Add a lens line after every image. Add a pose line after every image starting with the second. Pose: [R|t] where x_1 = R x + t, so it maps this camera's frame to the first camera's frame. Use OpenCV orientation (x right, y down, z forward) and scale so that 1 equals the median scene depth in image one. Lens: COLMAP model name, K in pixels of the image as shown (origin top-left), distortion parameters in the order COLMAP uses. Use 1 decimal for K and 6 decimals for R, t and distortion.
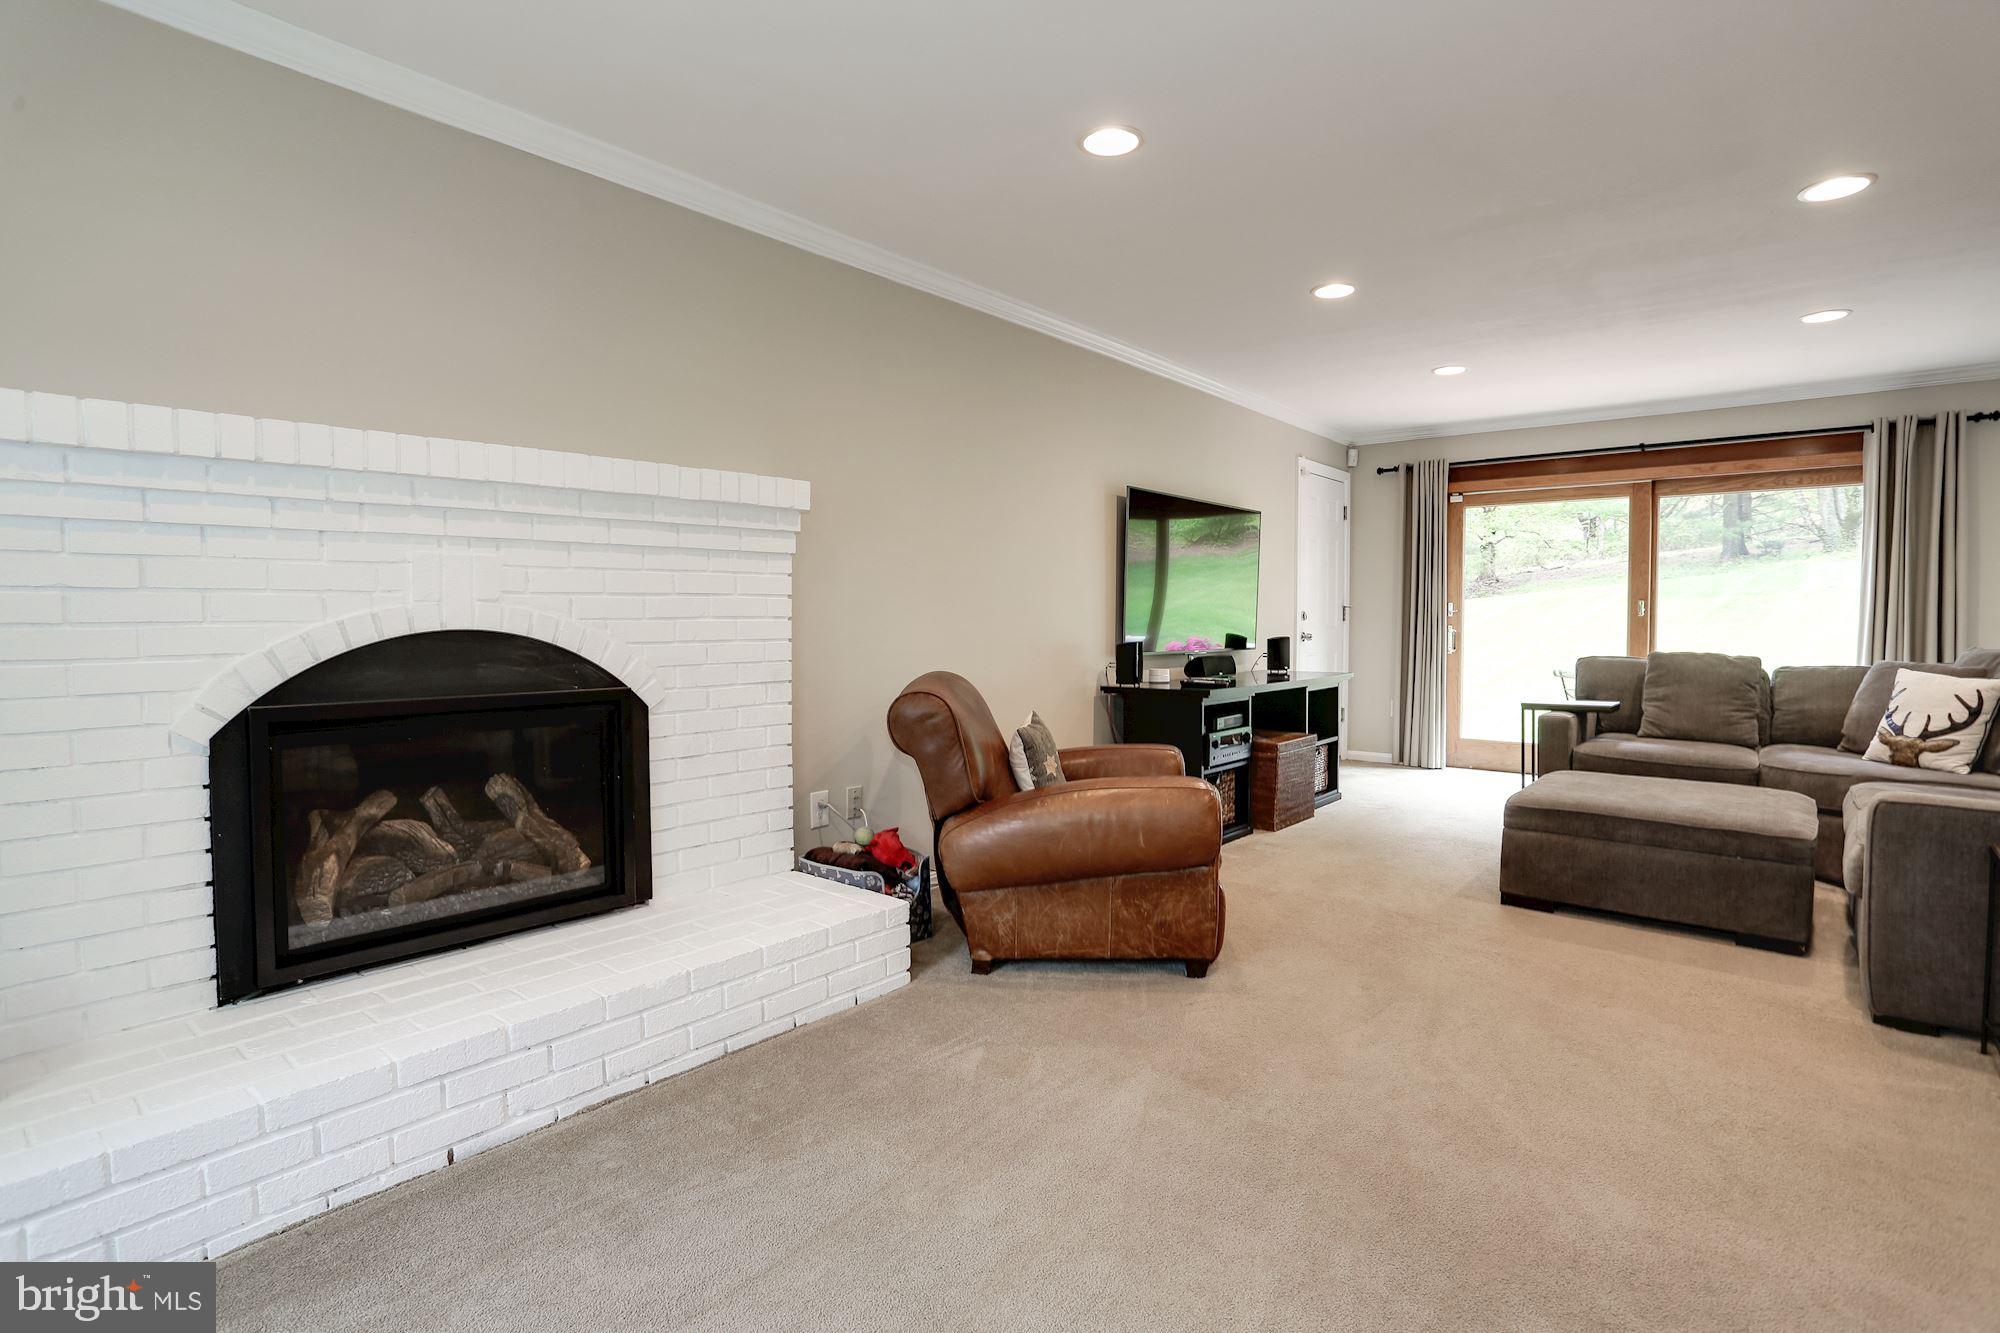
lens RADIAL K [[998.6, 0, 976.9], [0, 998.6, 638.8], [0, 0, 1]] dist [-0.065095, 0.027448]
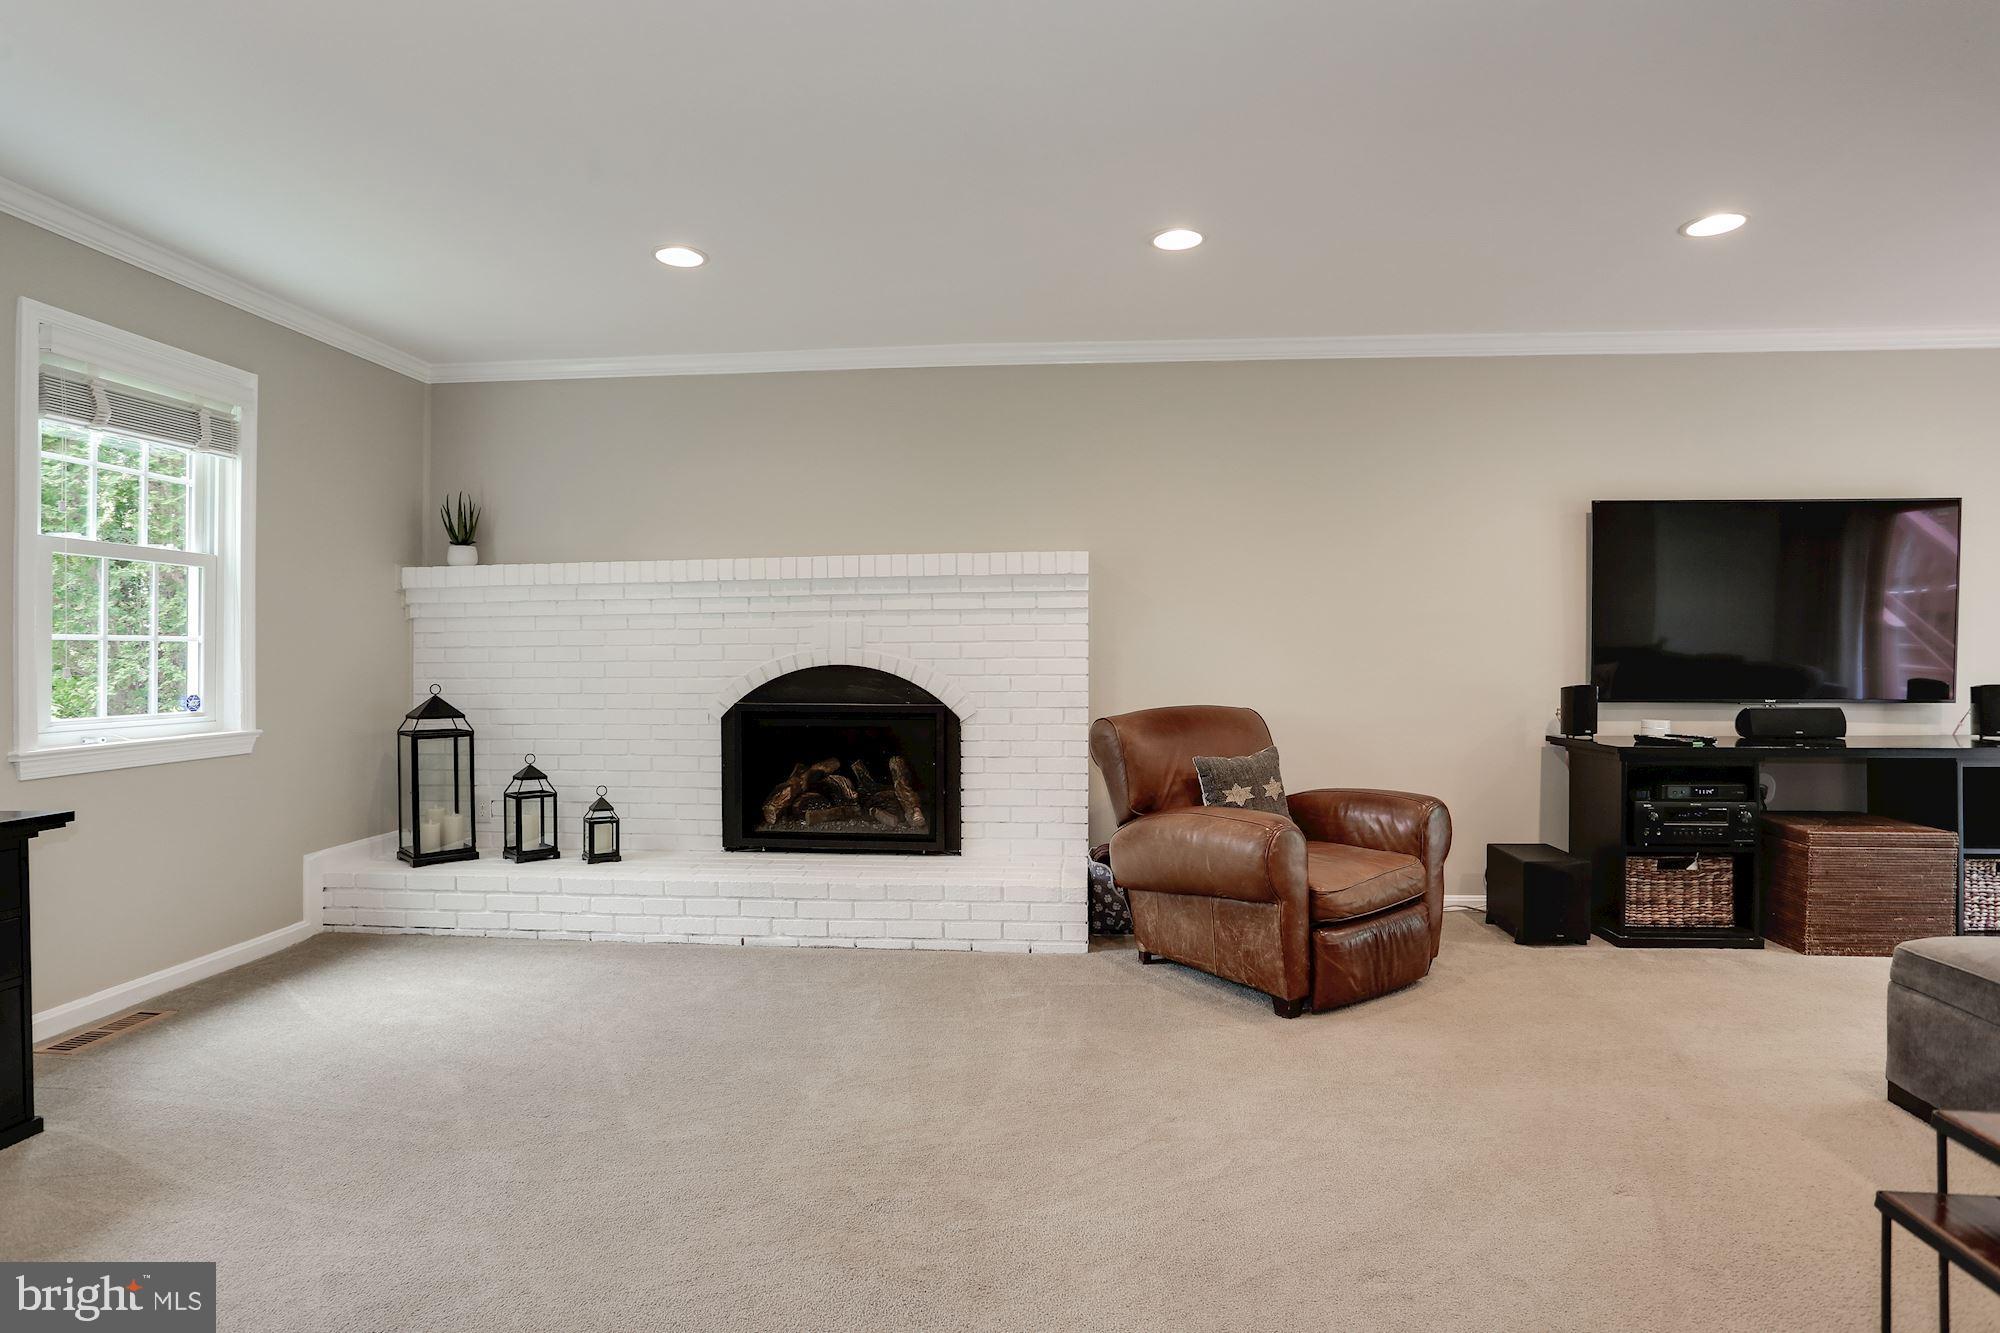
lens RADIAL K [[998.6, 0, 979.3], [0, 998.6, 654.1], [0, 0, 1]] dist [-0.065095, 0.027448]
pose [[0.572513, -0.005905, -0.819874, 0.949645], [-0.015567, 0.999716, -0.018071, -0.000786], [0.819748, 0.023109, 0.572259, 0.187471]]
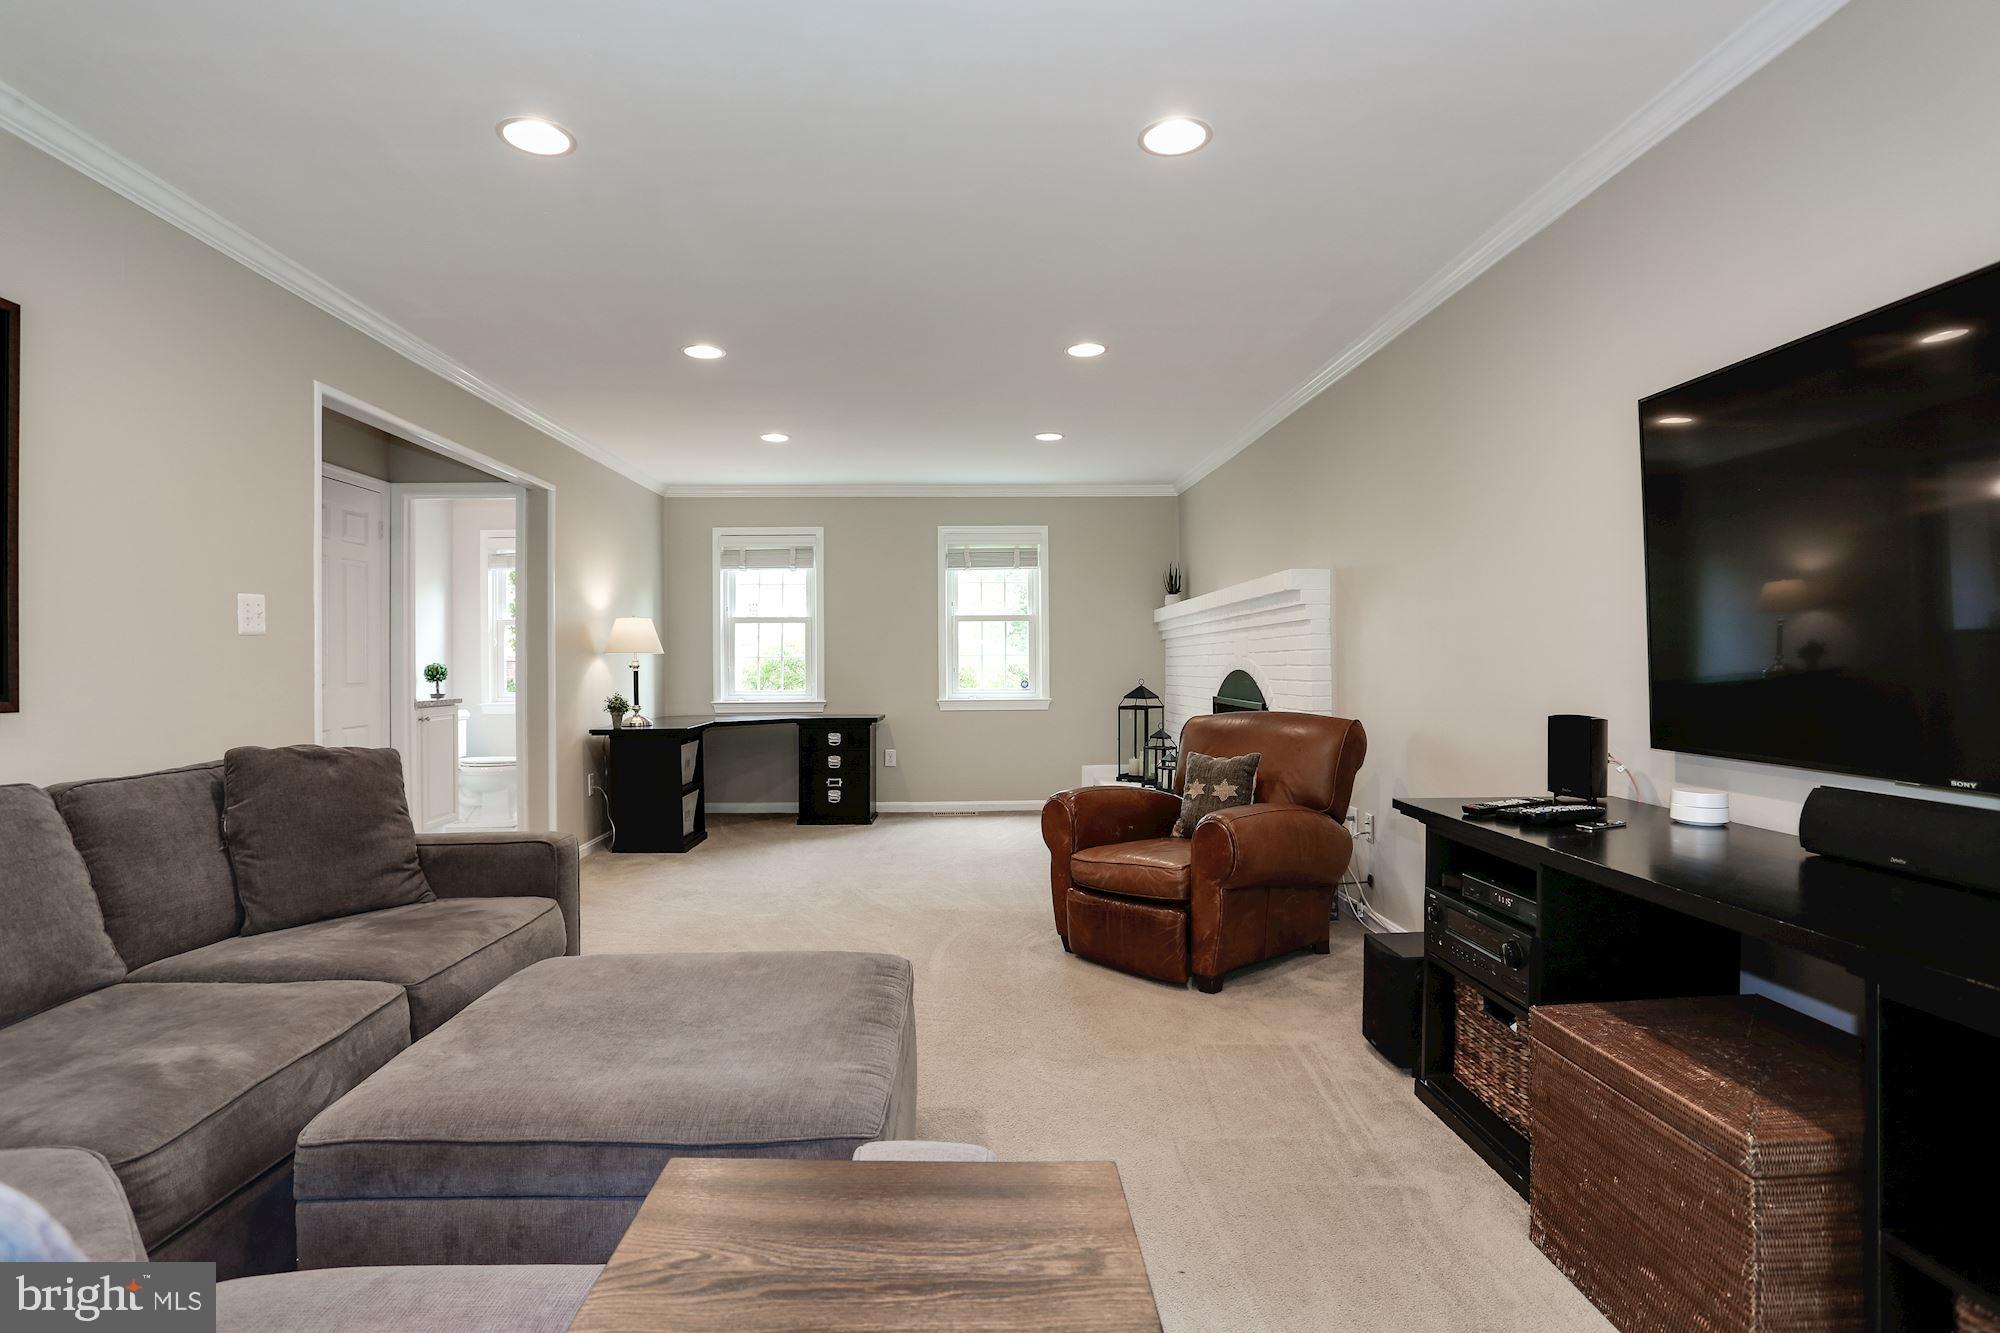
lens RADIAL K [[998.6, 0, 1015.4], [0, 998.6, 665.1], [0, 0, 1]] dist [-0.065095, 0.027448]
pose [[-0.739910, 0.002871, -0.672700, 1.239191], [-0.013238, 0.999735, 0.018828, -0.047731], [0.672576, 0.022836, -0.739676, 2.043543]]
